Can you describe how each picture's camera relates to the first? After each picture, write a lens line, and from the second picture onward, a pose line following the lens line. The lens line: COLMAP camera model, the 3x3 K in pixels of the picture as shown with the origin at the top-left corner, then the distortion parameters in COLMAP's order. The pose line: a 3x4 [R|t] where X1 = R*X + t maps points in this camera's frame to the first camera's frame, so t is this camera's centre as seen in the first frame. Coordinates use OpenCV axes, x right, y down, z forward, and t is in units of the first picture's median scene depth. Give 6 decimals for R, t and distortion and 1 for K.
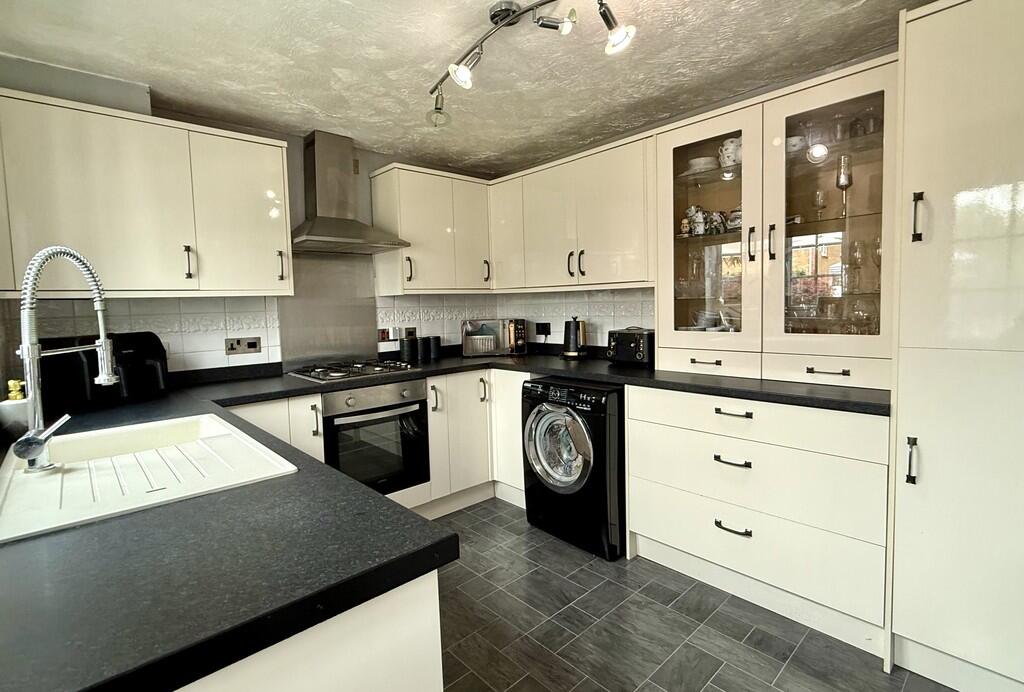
lens RADIAL K [[486.6, 0, 557.7], [0, 486.6, 340.8], [0, 0, 1]] dist [-0.001025, 0.000700]
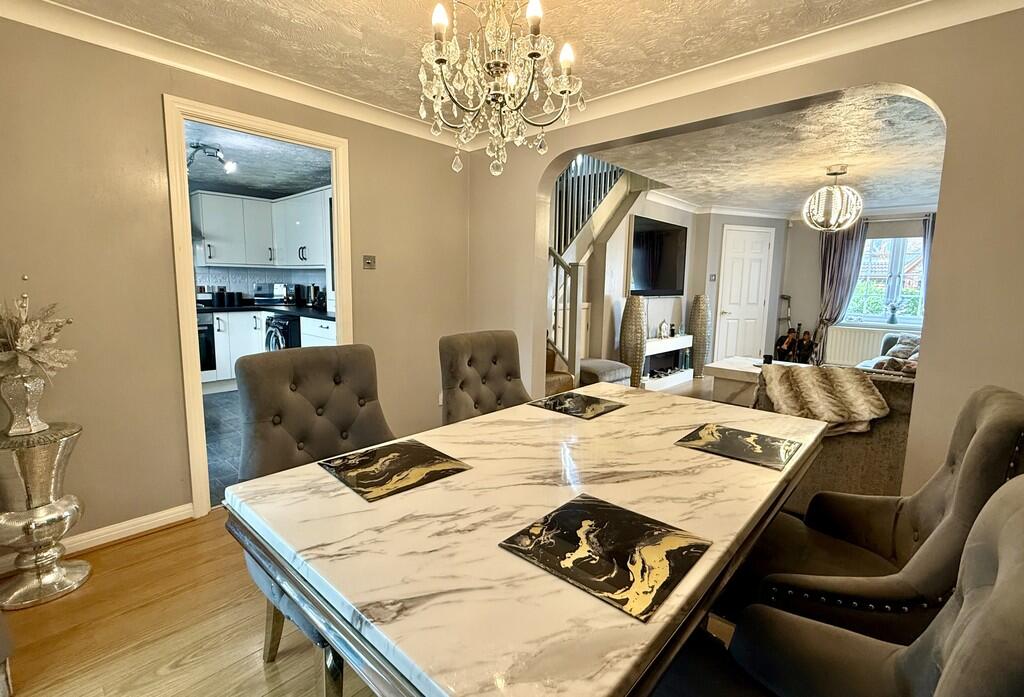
lens RADIAL K [[460.6, 0, 512.3], [0, 460.6, 338.7], [0, 0, 1]] dist [-0.009906, -0.000243]
pose [[0.998120, 0.037324, 0.048620, 0.818349], [-0.039626, 0.998096, 0.047263, 0.050297], [-0.046764, -0.049101, 0.997698, -0.825289]]
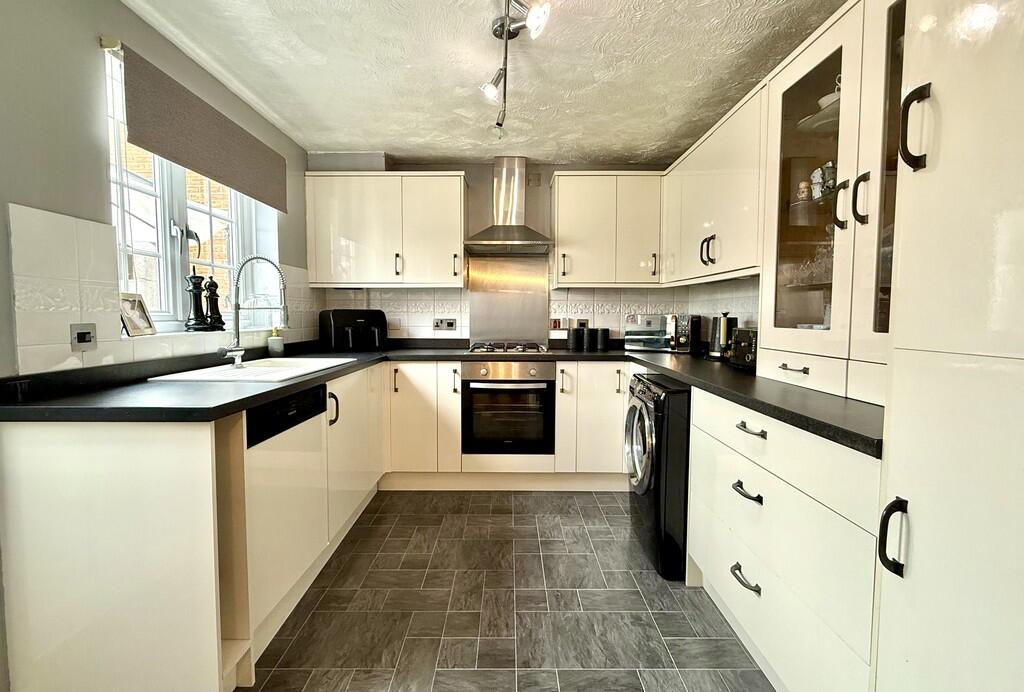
lens RADIAL K [[486.6, 0, 511.3], [0, 486.6, 348.9], [0, 0, 1]] dist [-0.001025, 0.000700]
pose [[0.719378, 0.077628, -0.690267, 0.447146], [-0.073348, 0.996669, 0.035646, 0.015990], [0.690735, 0.024987, 0.722676, 0.129171]]
